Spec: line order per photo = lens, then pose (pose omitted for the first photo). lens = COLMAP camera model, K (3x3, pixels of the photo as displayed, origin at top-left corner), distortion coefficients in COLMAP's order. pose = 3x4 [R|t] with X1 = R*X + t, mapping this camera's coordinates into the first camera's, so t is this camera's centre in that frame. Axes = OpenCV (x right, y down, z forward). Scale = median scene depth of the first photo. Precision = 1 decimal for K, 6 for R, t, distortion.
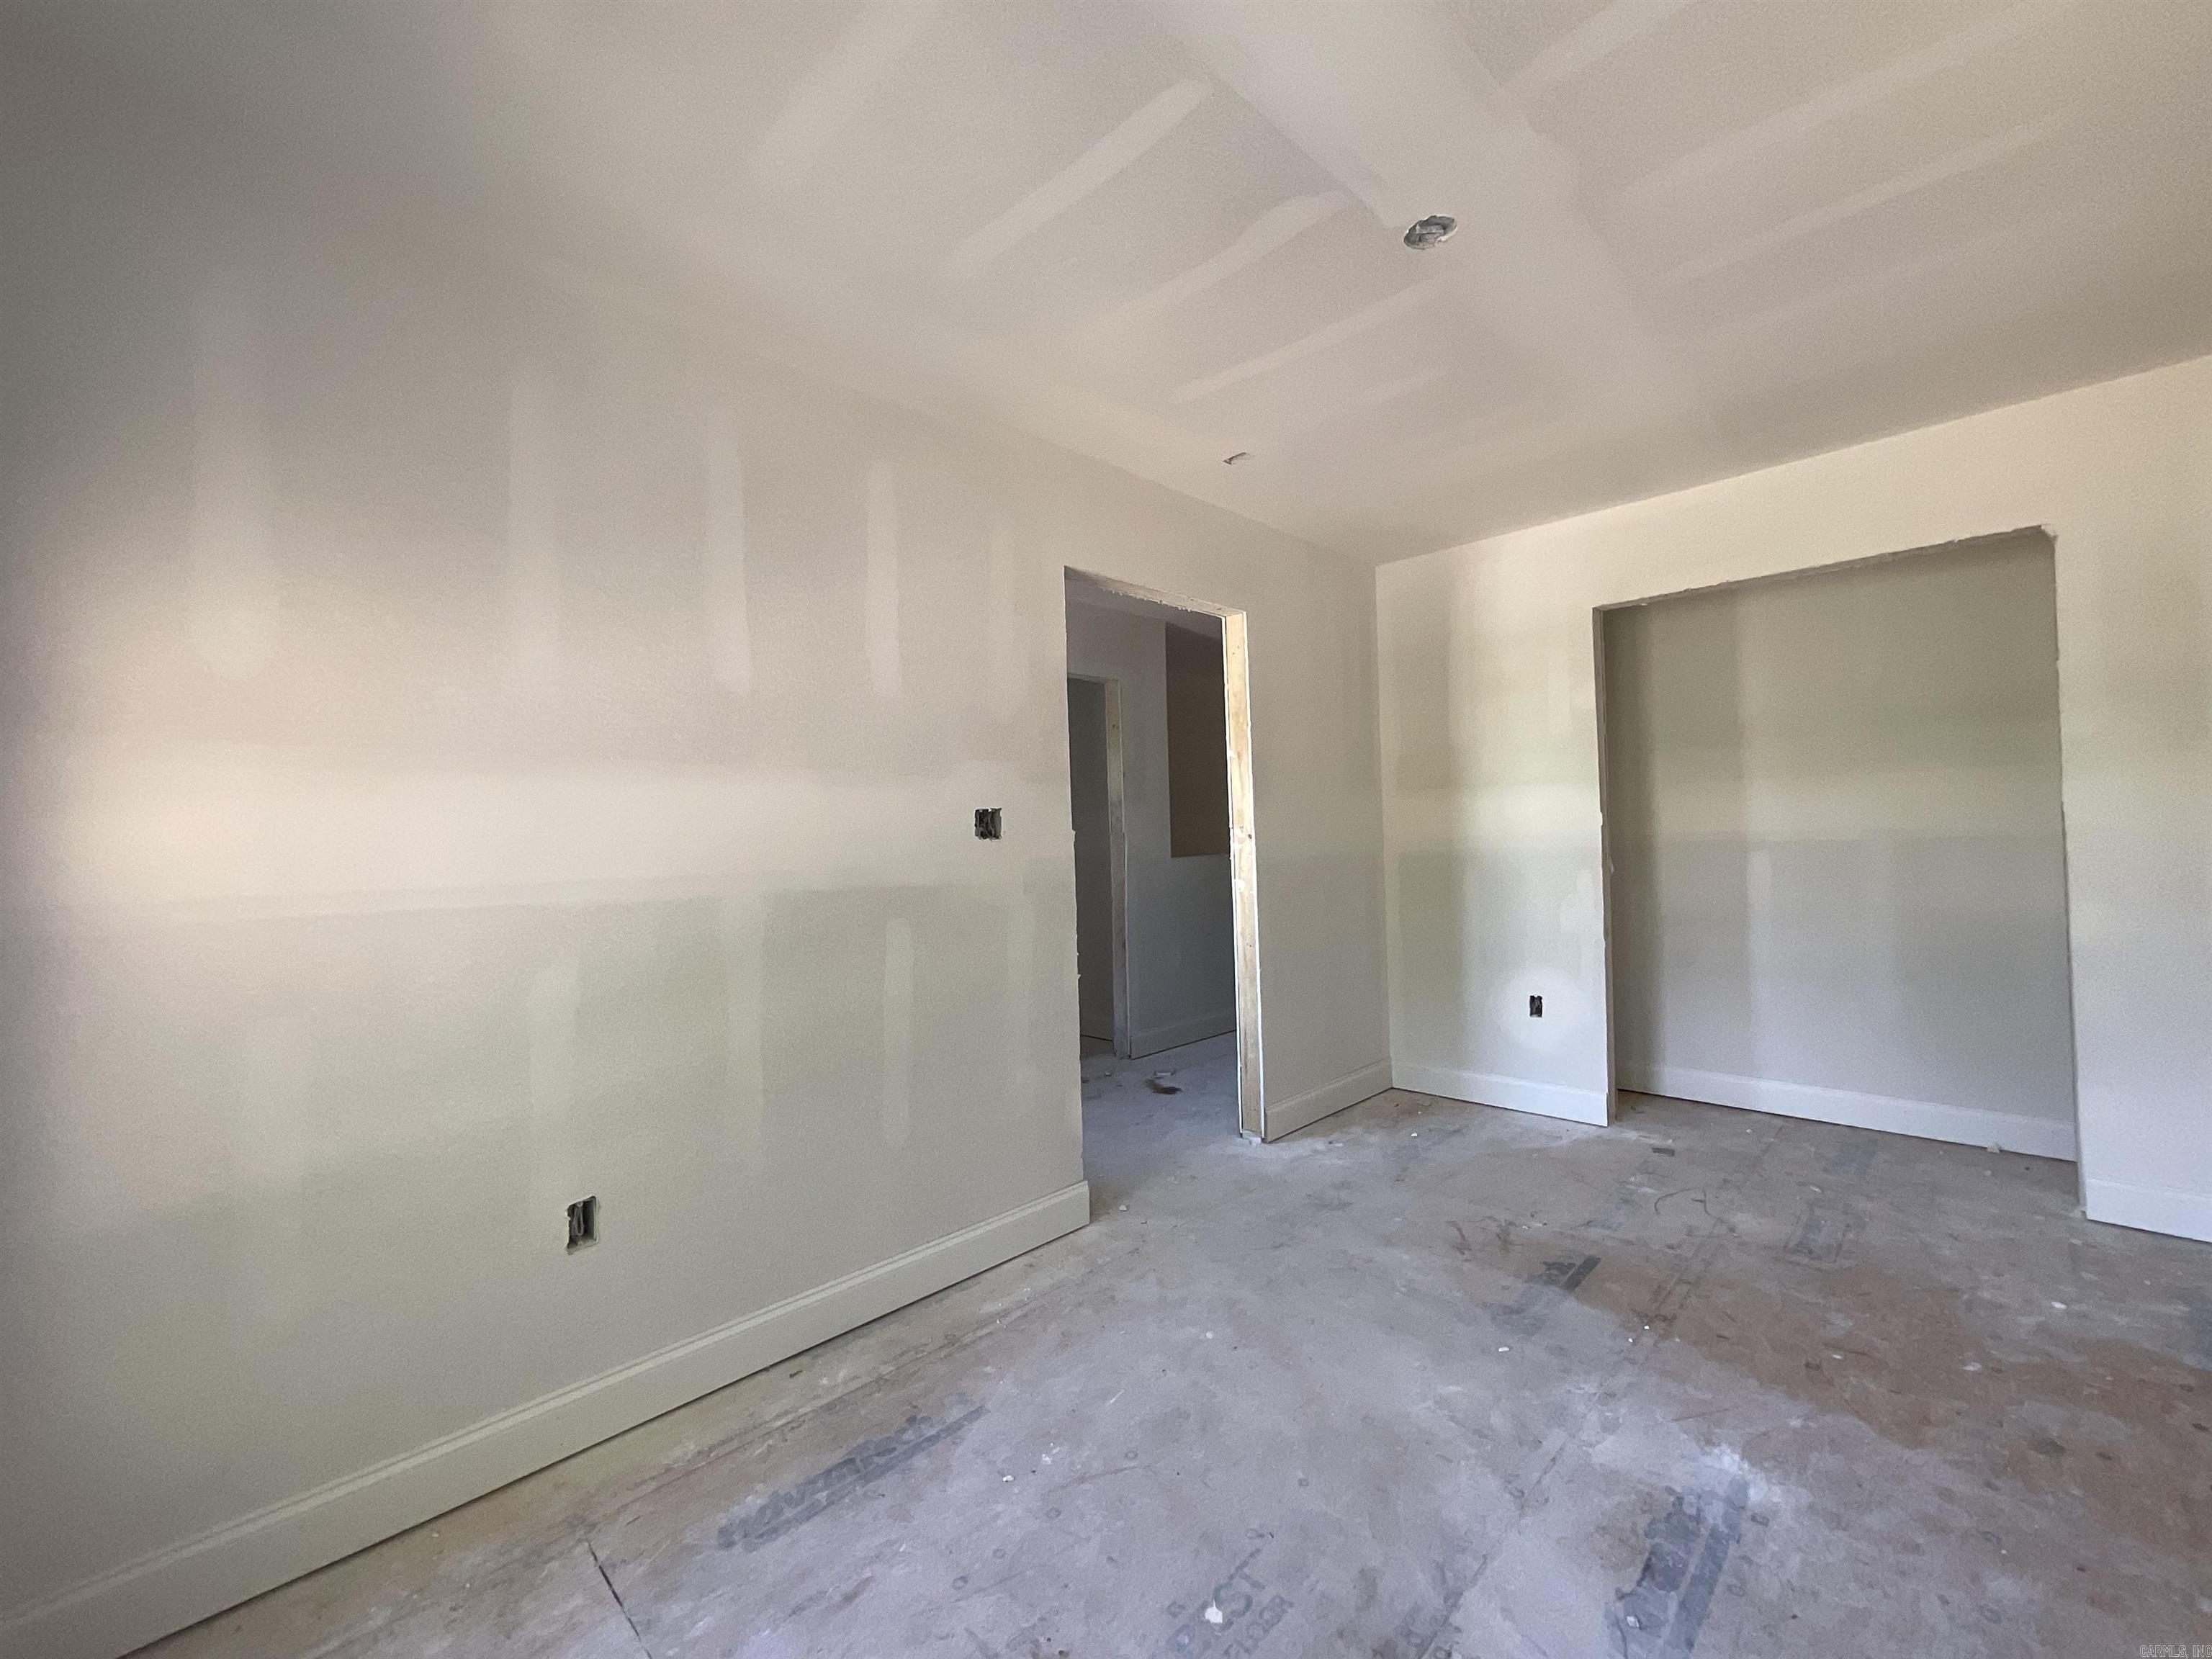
lens RADIAL K [[906.9, 0, 1107.8], [0, 906.9, 826.3], [0, 0, 1]] dist [0.002689, -0.000456]
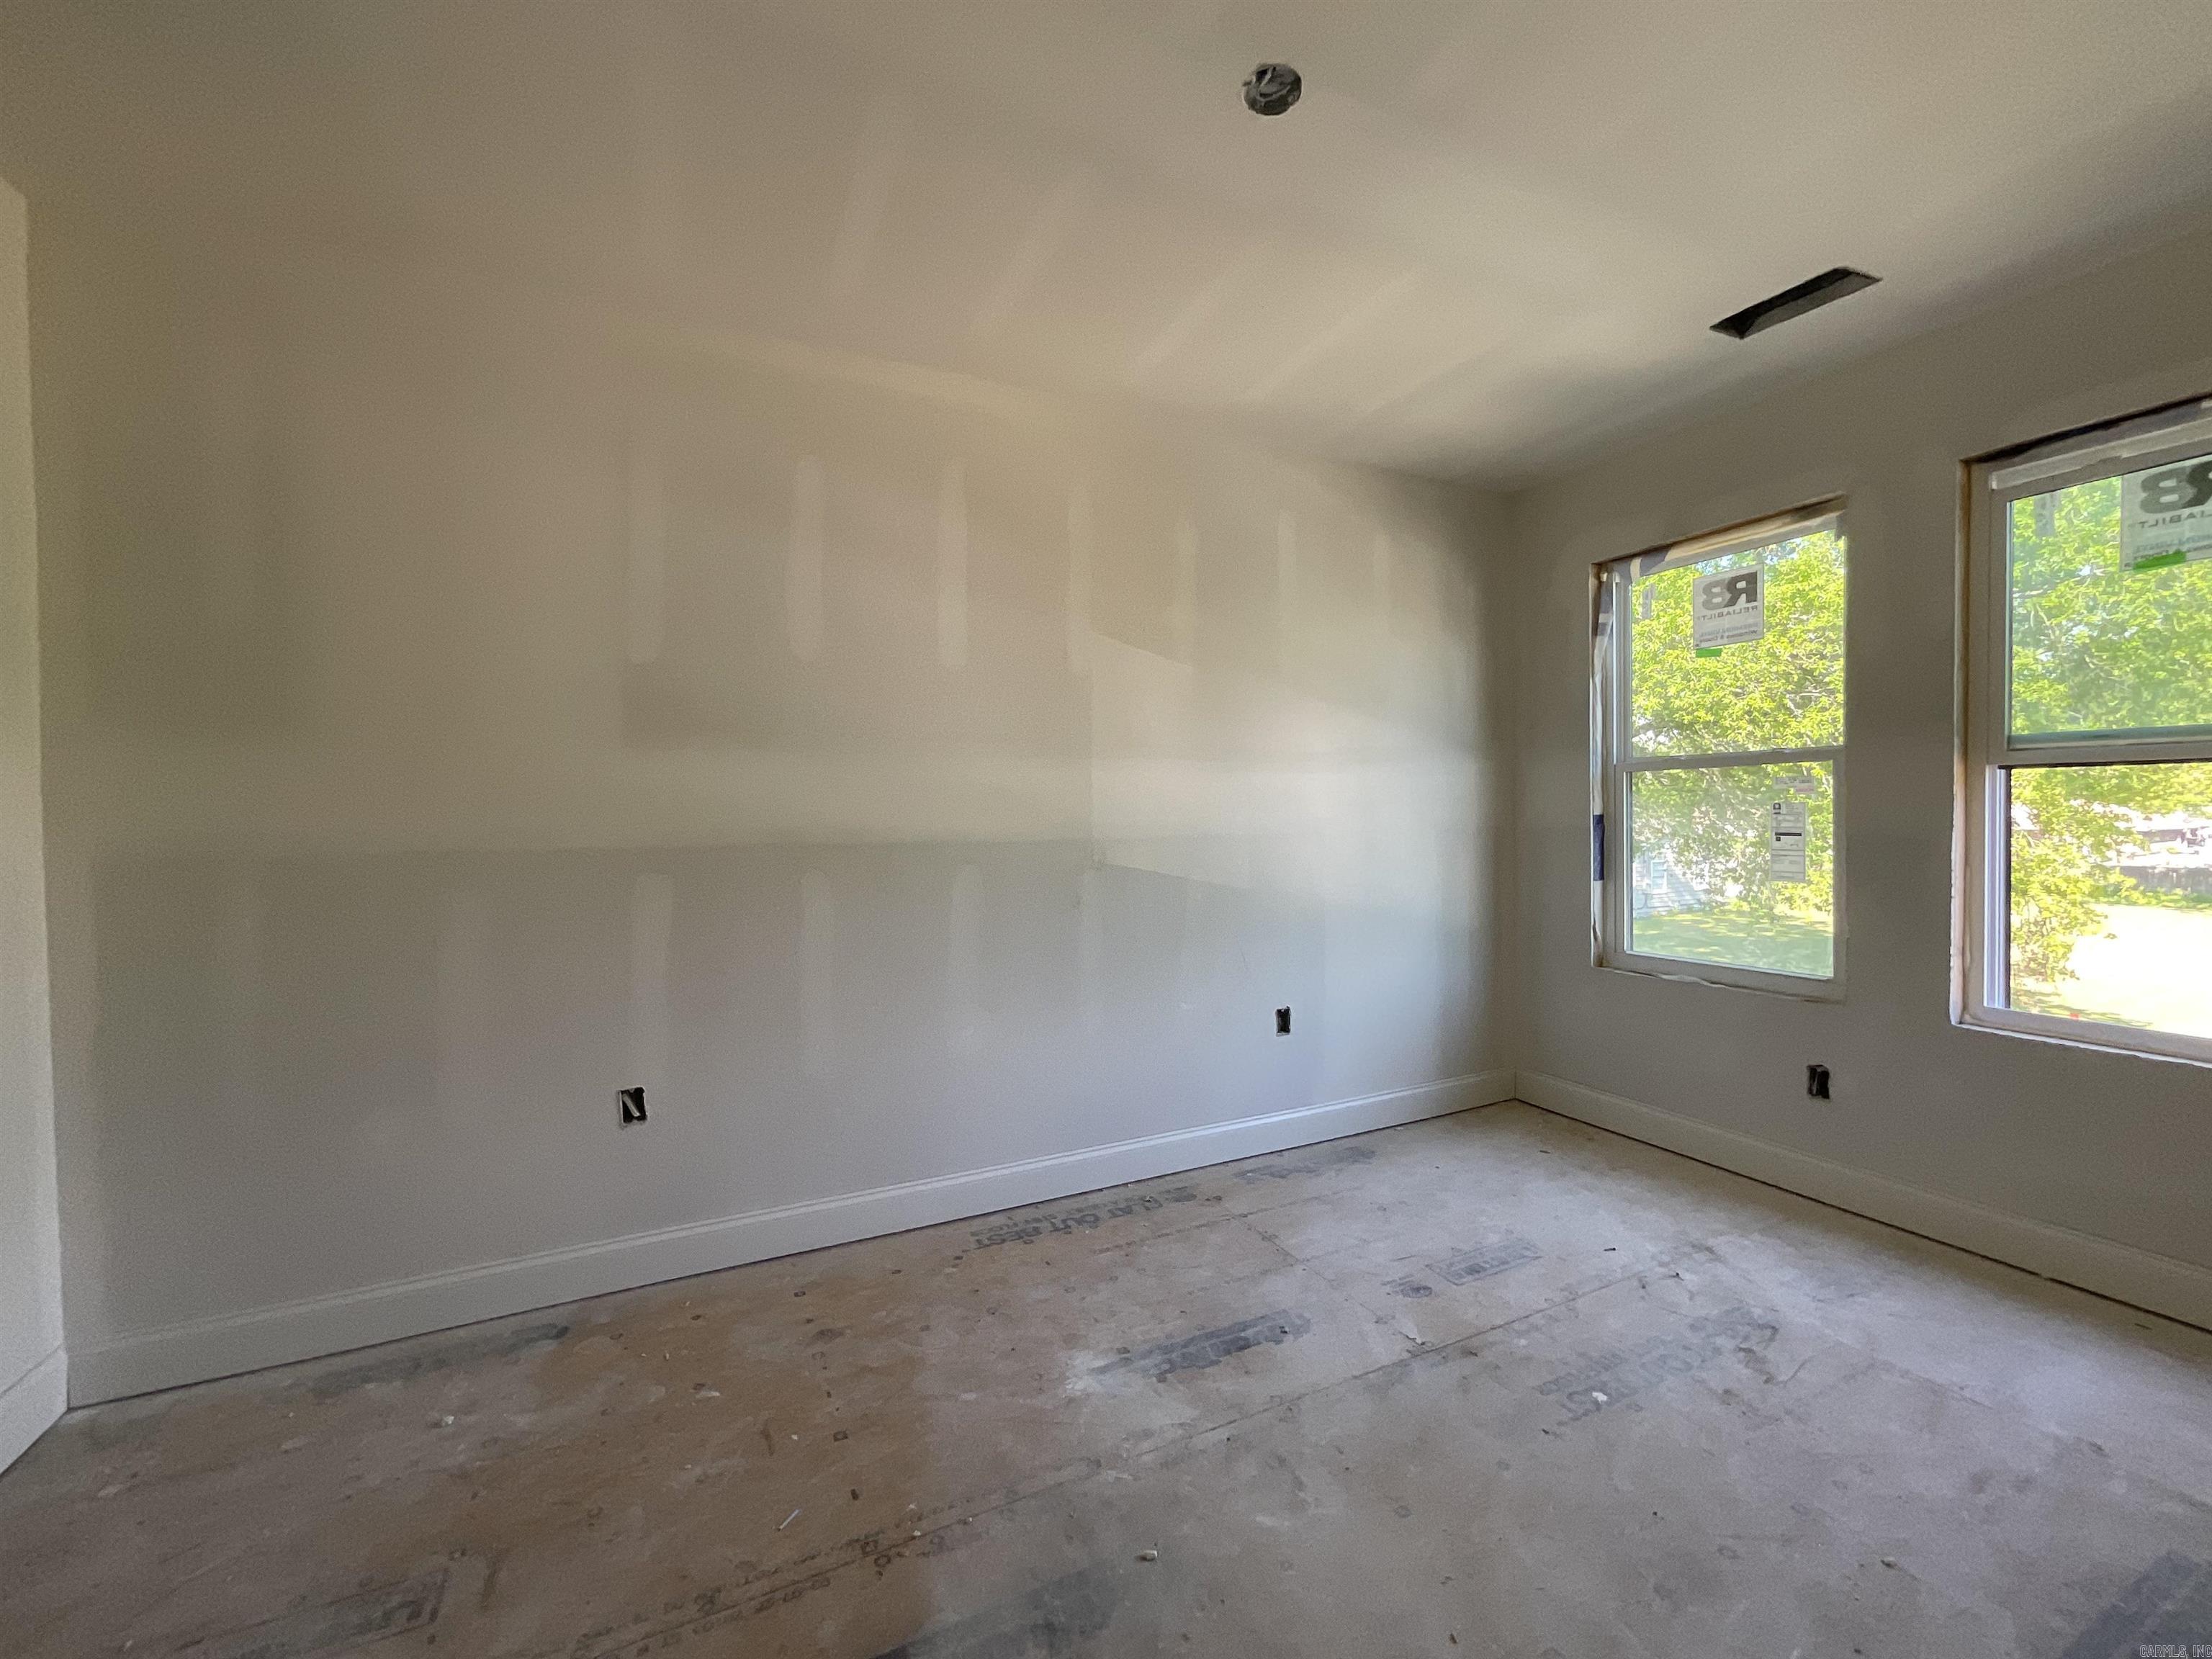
lens RADIAL K [[906.9, 0, 1108.8], [0, 906.9, 823.3], [0, 0, 1]] dist [0.002689, -0.000456]
pose [[-0.943169, 0.036010, 0.330356, 0.252989], [0.036504, 0.999322, -0.004710, 0.024084], [-0.330302, 0.007617, -0.943845, 1.941110]]
